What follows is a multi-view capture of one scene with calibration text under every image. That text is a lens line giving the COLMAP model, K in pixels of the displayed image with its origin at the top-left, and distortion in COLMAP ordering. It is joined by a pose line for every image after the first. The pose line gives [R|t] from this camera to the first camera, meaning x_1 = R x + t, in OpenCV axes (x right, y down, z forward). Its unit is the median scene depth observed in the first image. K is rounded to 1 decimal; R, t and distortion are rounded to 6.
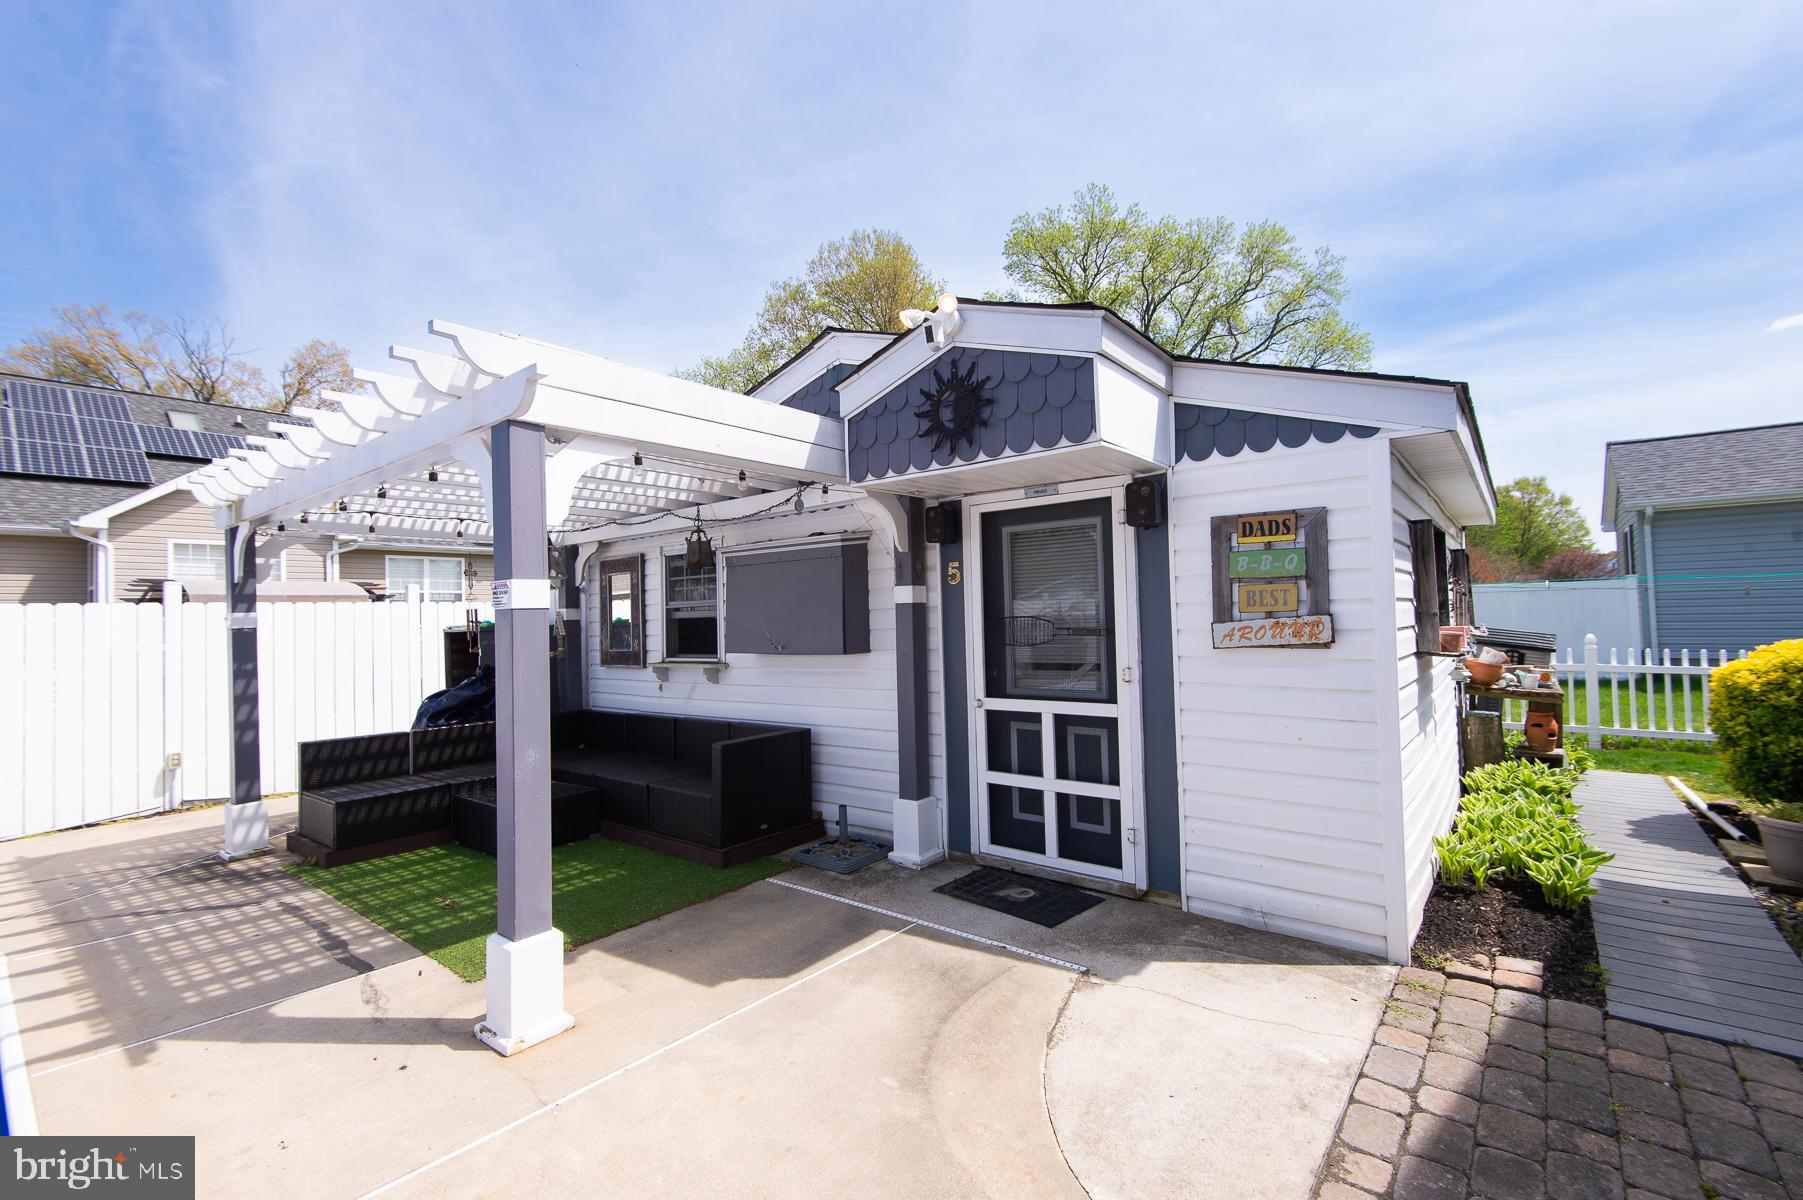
lens RADIAL K [[769.1, 0, 907.7], [0, 769.1, 590.4], [0, 0, 1]] dist [0.010037, -0.009368]
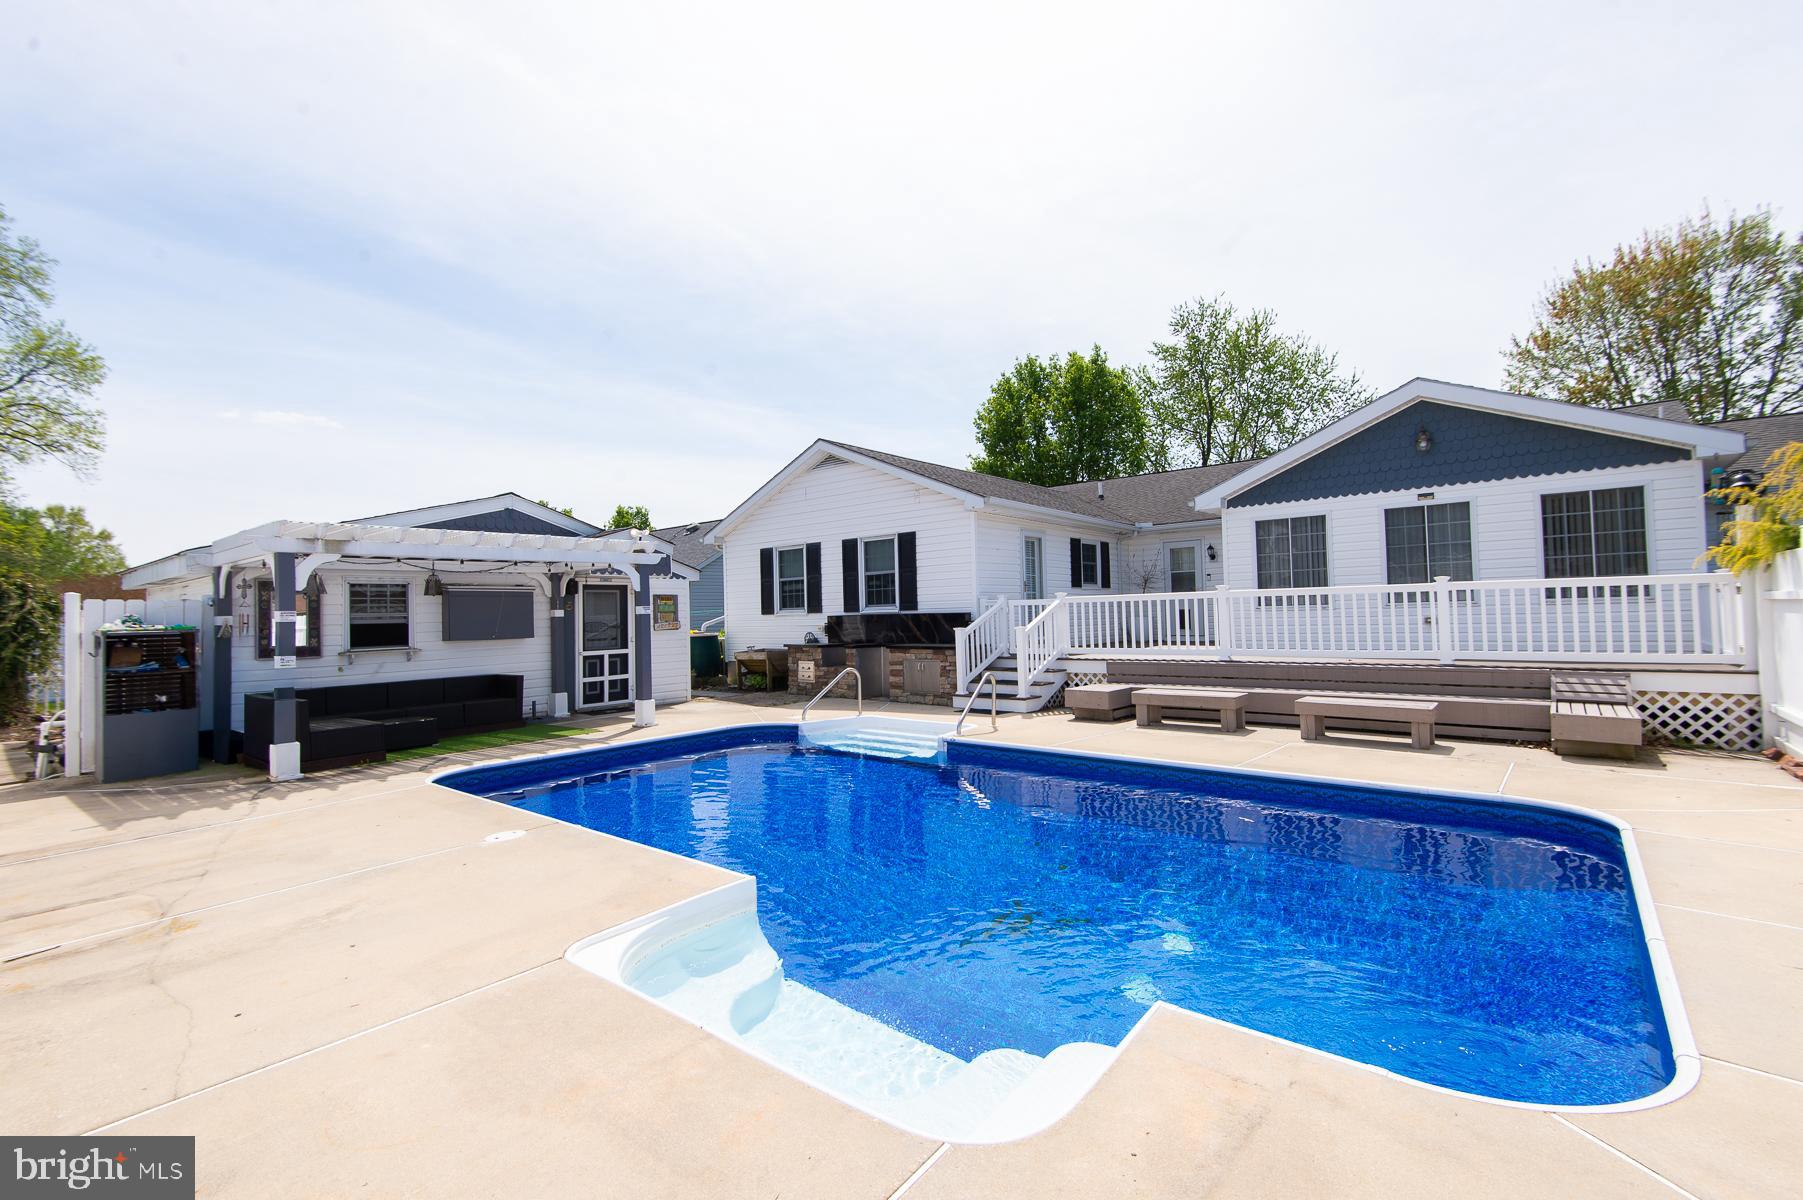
lens RADIAL K [[807.4, 0, 903.9], [0, 807.4, 591.7], [0, 0, 1]] dist [0.016510, -0.000110]
pose [[0.020912, 0.054713, 0.998283, -3.150784], [-0.005135, 0.998494, -0.054617, 0.087597], [-0.999768, -0.003984, 0.021161, -0.241978]]
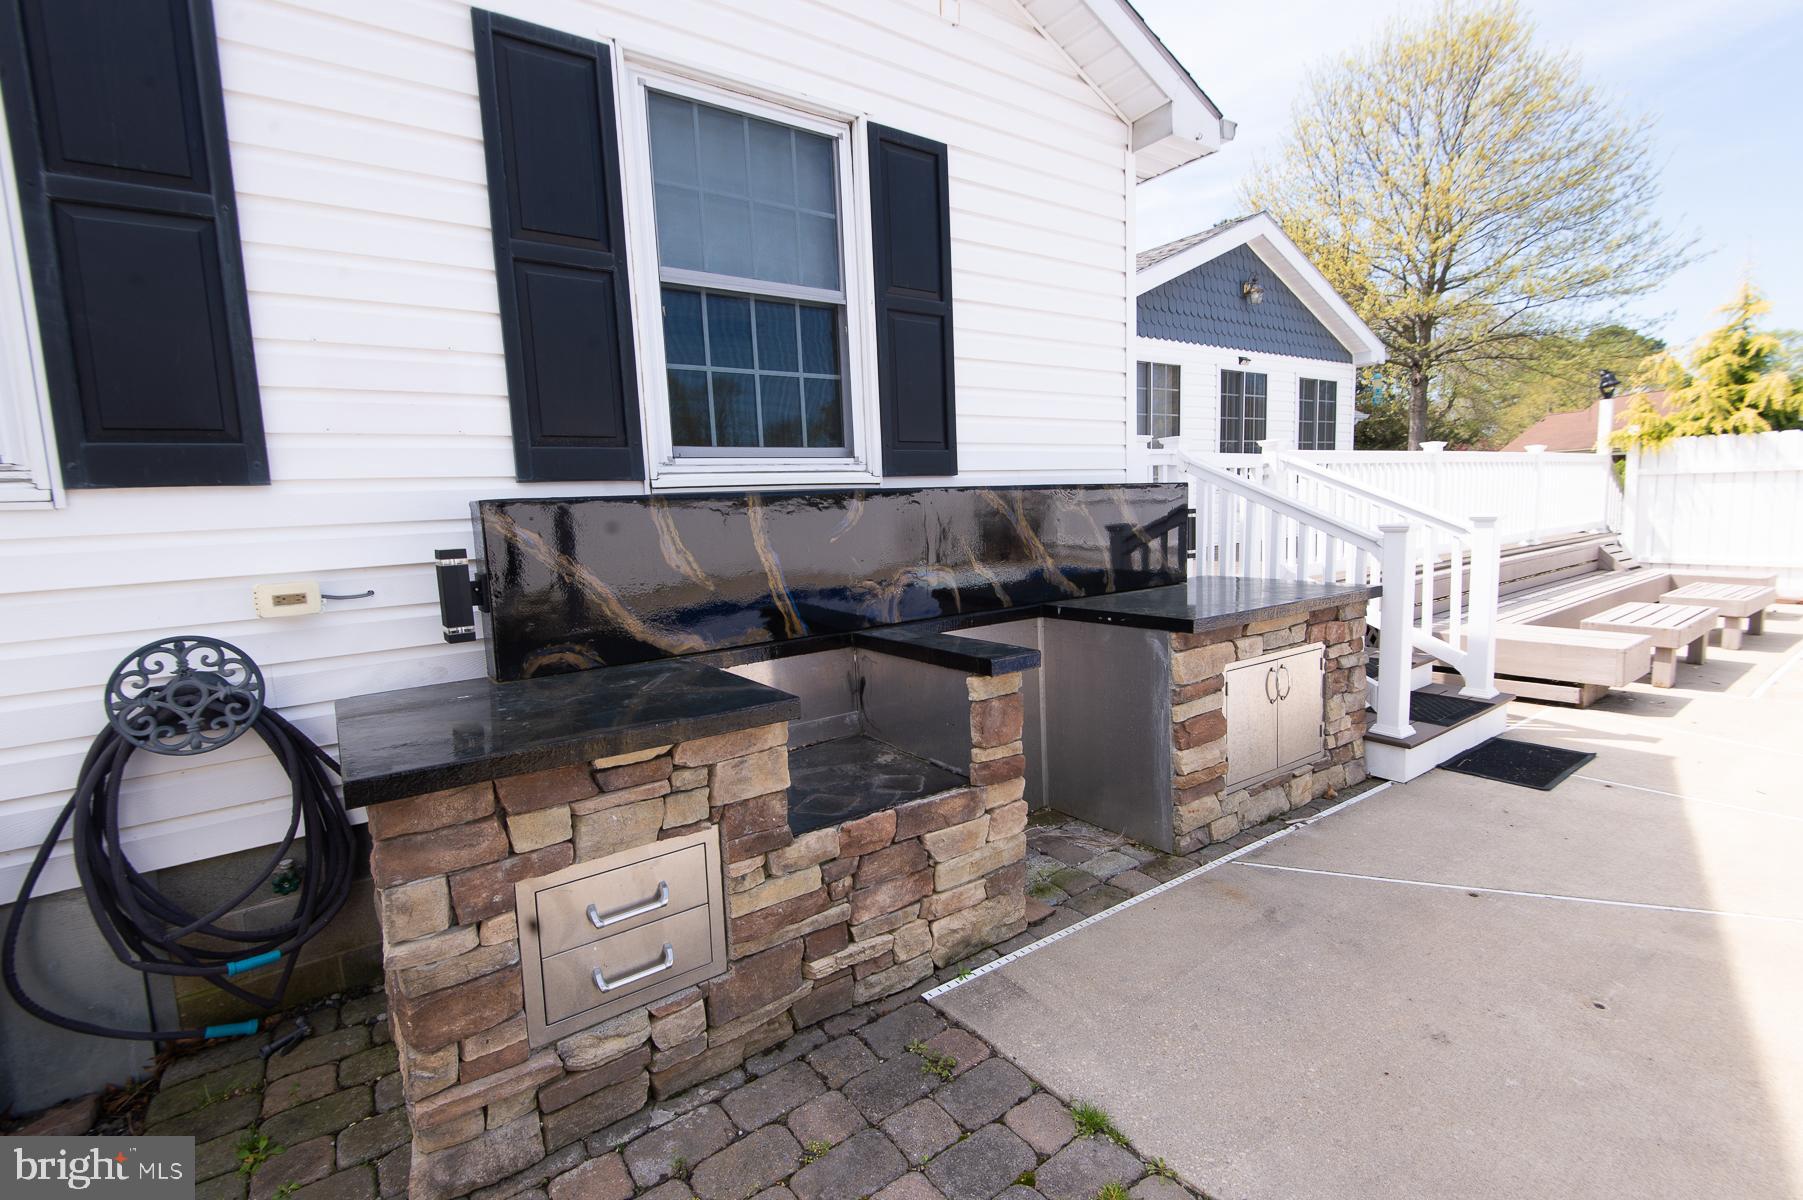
lens RADIAL K [[807.4, 0, 903.9], [0, 807.4, 591.7], [0, 0, 1]] dist [0.016510, -0.000110]
pose [[-0.965731, 0.032768, 0.257468, 0.340567], [0.054403, 0.995518, 0.077357, 0.028330], [-0.253779, 0.088713, -0.963185, 0.702784]]
